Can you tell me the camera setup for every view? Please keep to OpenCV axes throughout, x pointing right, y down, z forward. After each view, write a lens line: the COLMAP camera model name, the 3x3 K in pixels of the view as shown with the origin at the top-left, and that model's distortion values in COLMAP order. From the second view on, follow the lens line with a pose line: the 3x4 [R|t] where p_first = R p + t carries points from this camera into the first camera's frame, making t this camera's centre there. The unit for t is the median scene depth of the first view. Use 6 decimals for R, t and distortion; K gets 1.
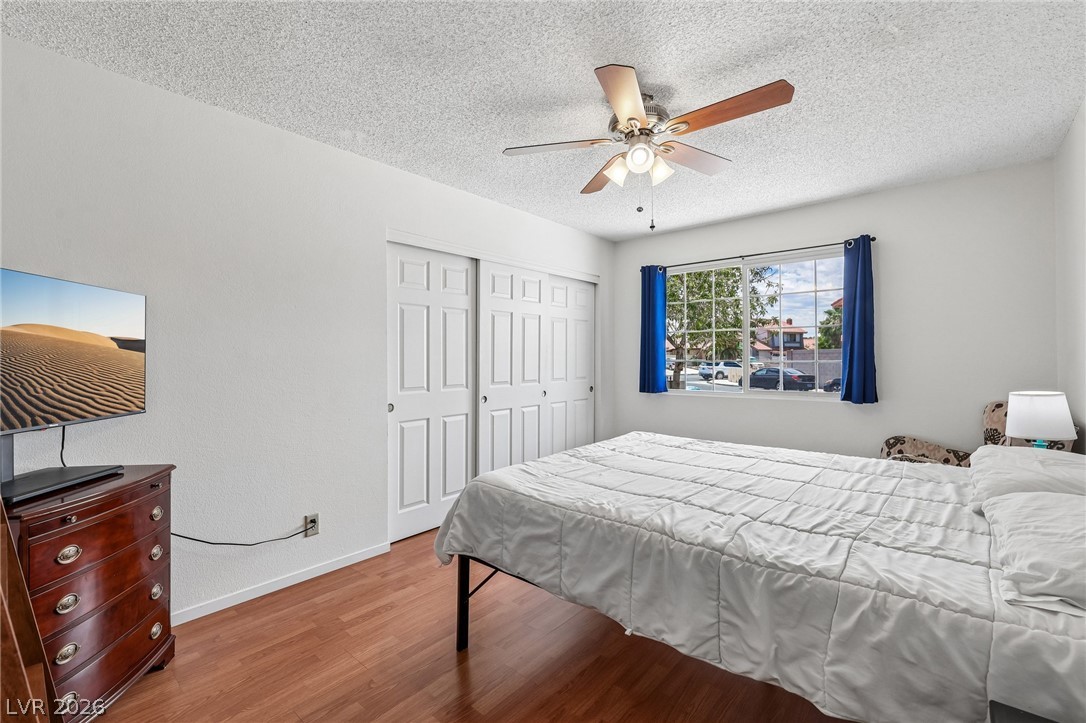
lens RADIAL K [[478.1, 0, 543.6], [0, 478.1, 372.1], [0, 0, 1]] dist [-0.000629, -0.000161]
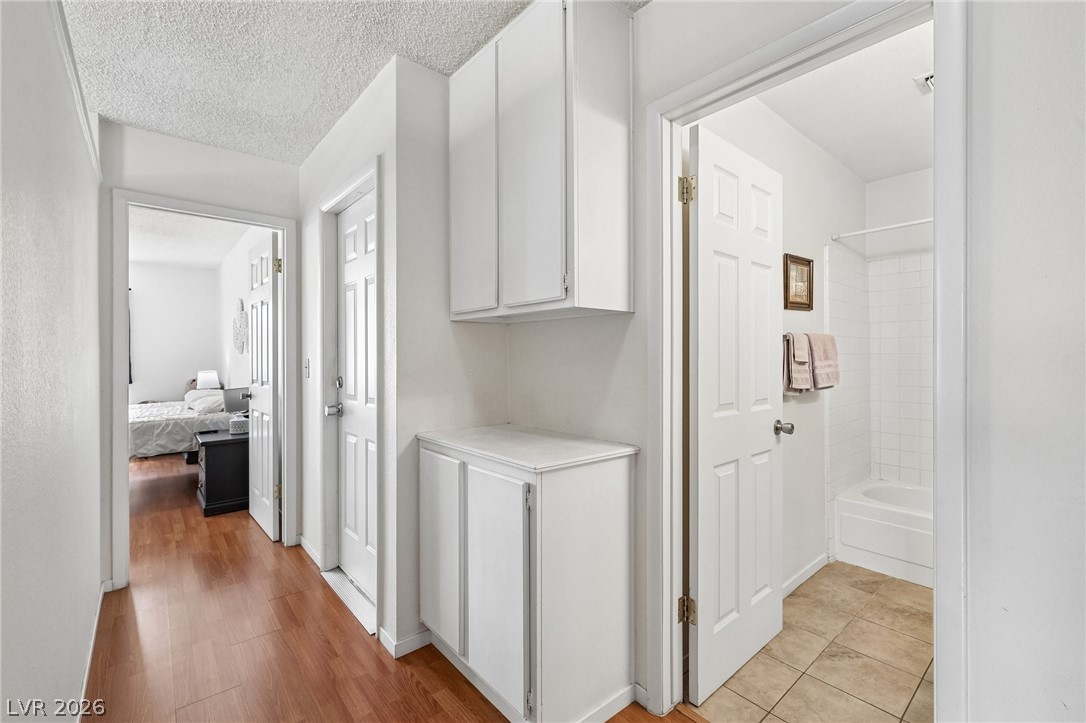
lens RADIAL K [[465.4, 0, 538.1], [0, 465.4, 362.0], [0, 0, 1]] dist [0.001273, 0.000215]
pose [[0.168174, -0.003317, 0.985752, -2.401258], [0.018051, 0.999837, 0.000284, 0.051642], [-0.985592, 0.017746, 0.168206, -2.485864]]
